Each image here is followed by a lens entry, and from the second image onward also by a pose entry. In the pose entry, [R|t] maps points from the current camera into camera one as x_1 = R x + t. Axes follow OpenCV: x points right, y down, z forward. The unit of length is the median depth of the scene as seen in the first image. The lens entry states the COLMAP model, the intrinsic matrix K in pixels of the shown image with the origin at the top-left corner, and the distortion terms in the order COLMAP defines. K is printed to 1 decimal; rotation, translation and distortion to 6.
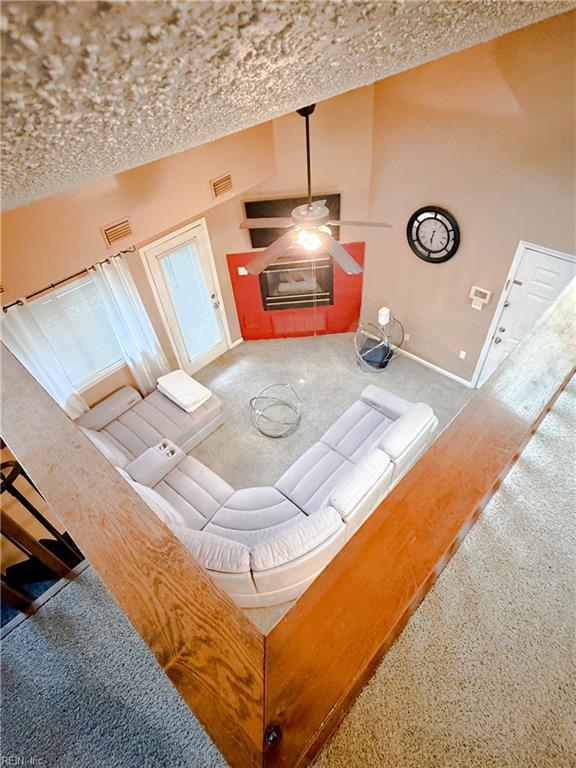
lens RADIAL K [[416.4, 0, 281.4], [0, 416.4, 381.9], [0, 0, 1]] dist [-0.024344, -0.000475]
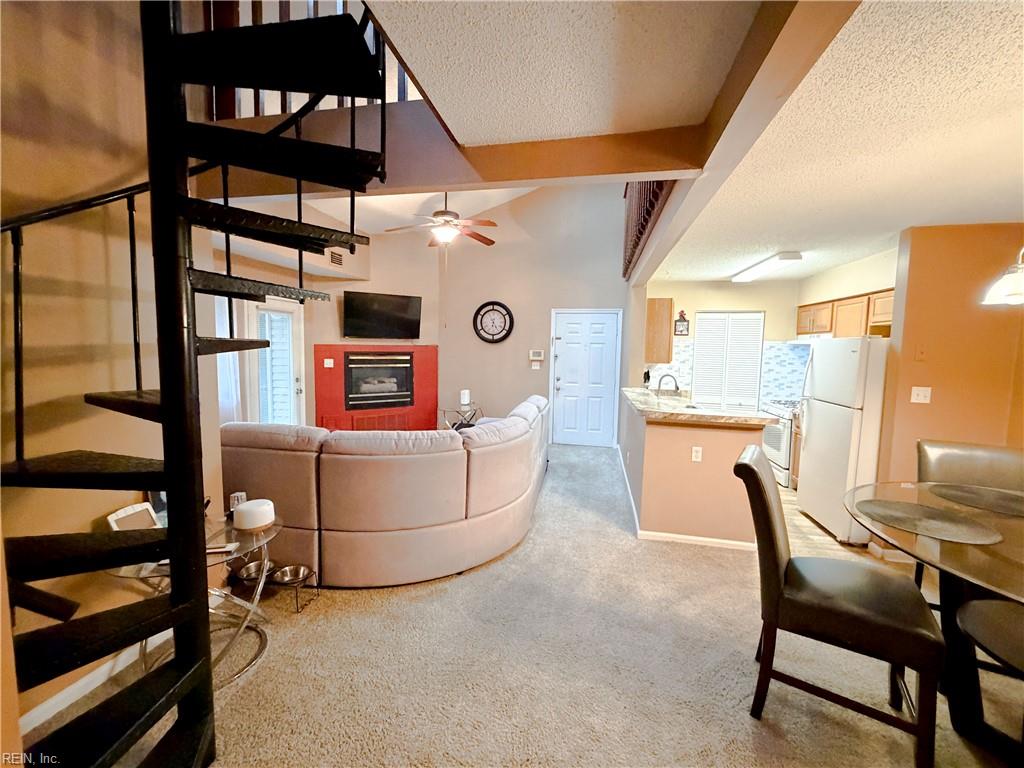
lens RADIAL K [[414.8, 0, 507.4], [0, 414.8, 383.1], [0, 0, 1]] dist [-0.000920, -0.000036]
pose [[0.838126, 0.048081, 0.543354, -0.328561], [0.323139, 0.758746, -0.565584, 0.582722], [-0.439462, 0.649609, 0.620388, 0.244010]]
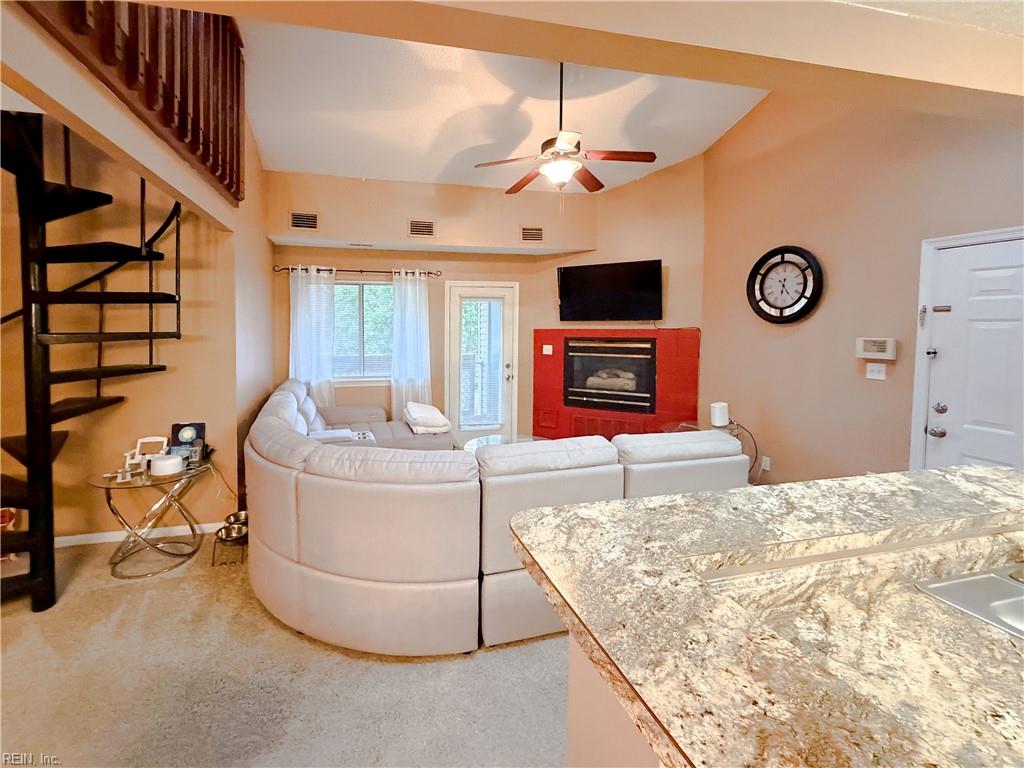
lens RADIAL K [[437.4, 0, 452.7], [0, 437.4, 346.4], [0, 0, 1]] dist [0.003169, 0.000087]
pose [[0.840194, 0.106727, -0.531679, 0.289028], [-0.429383, 0.729761, -0.532051, 0.393191], [0.331215, 0.675321, 0.658968, 0.345081]]
